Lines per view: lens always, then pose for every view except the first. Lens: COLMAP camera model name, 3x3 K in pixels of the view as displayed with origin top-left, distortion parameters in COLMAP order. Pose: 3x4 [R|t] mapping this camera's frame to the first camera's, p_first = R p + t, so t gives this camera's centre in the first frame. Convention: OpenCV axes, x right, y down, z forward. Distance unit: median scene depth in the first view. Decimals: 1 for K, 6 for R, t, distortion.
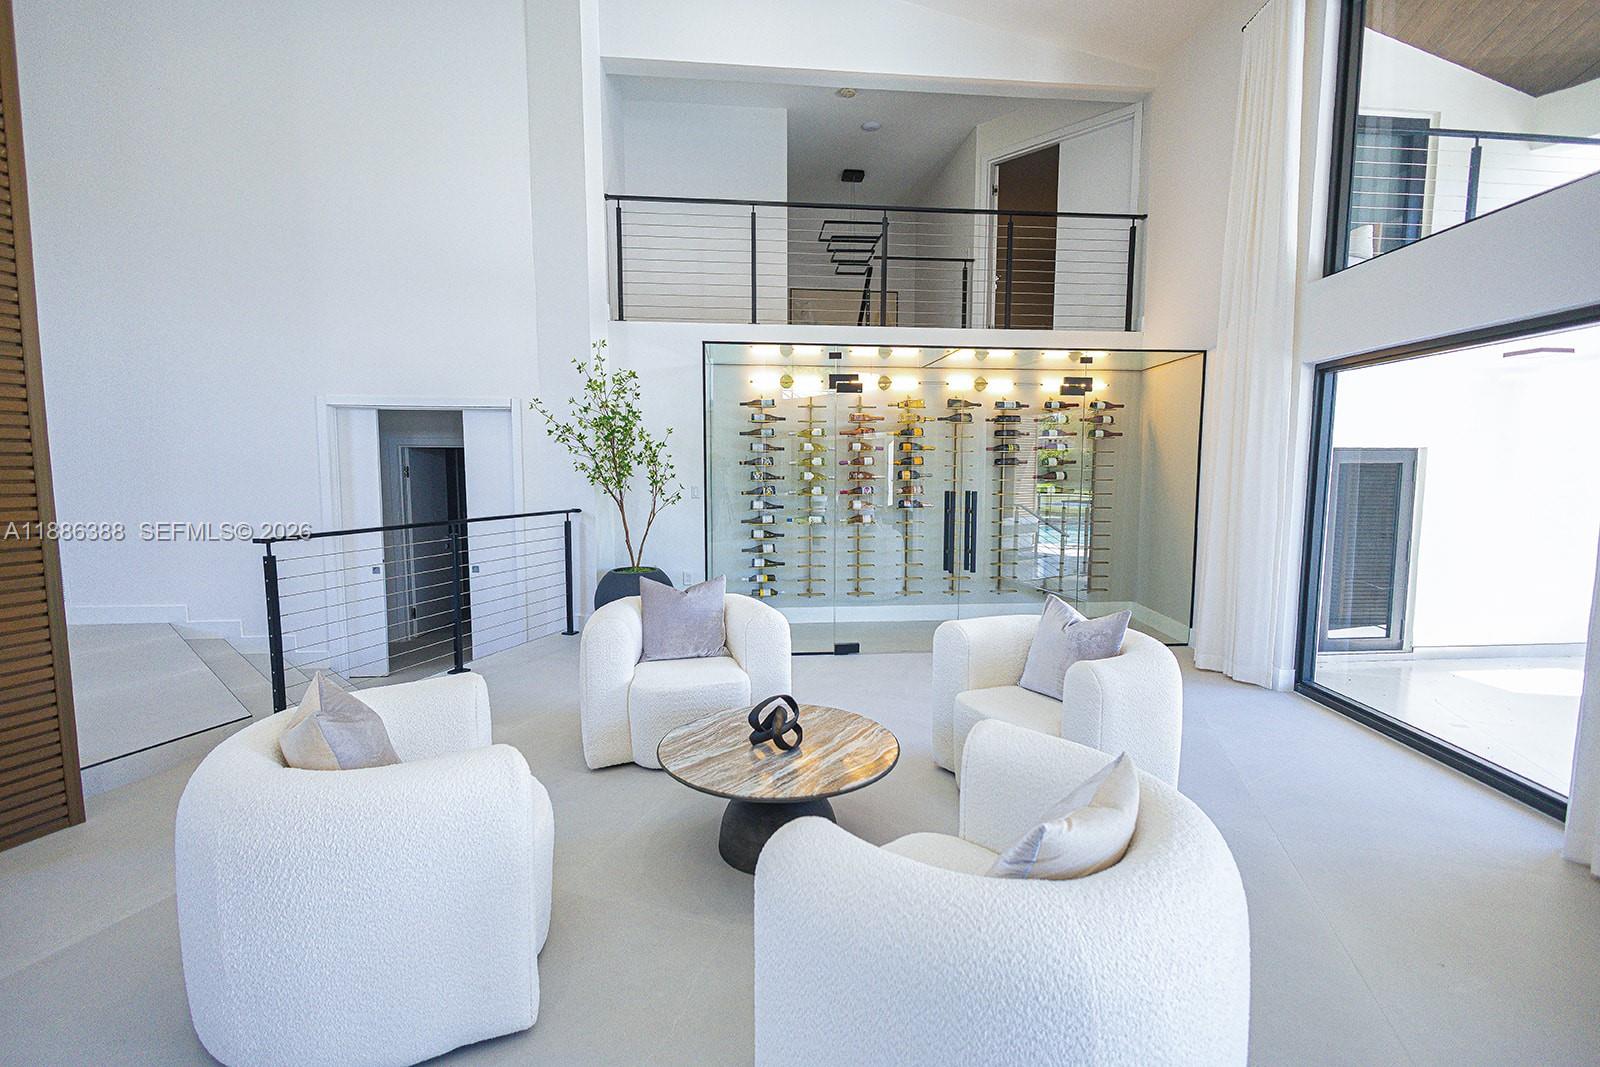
lens RADIAL K [[733.2, 0, 802.7], [0, 733.2, 532.4], [0, 0, 1]] dist [0.006449, -0.000471]
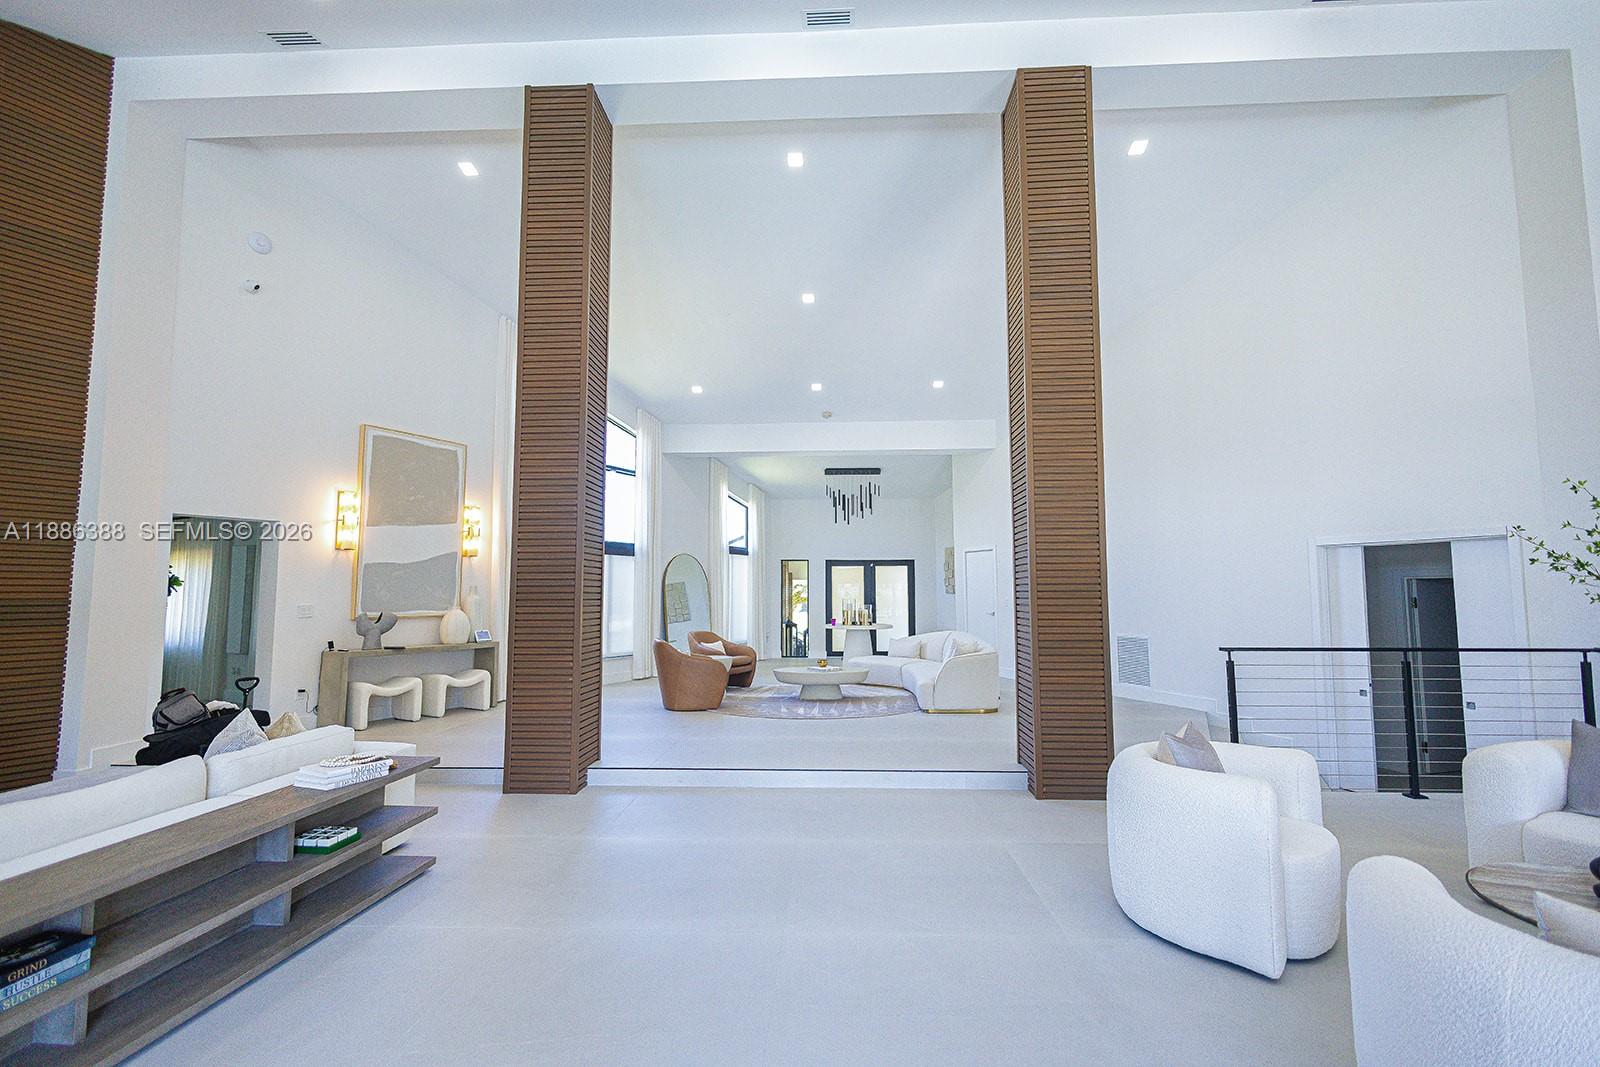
lens RADIAL K [[729.2, 0, 796.7], [0, 729.2, 532.5], [0, 0, 1]] dist [0.004948, -0.000119]
pose [[0.274697, -0.082645, -0.957973, 0.246361], [-0.087820, 0.989979, -0.110589, 0.009788], [0.957512, 0.114508, 0.264686, -0.117176]]
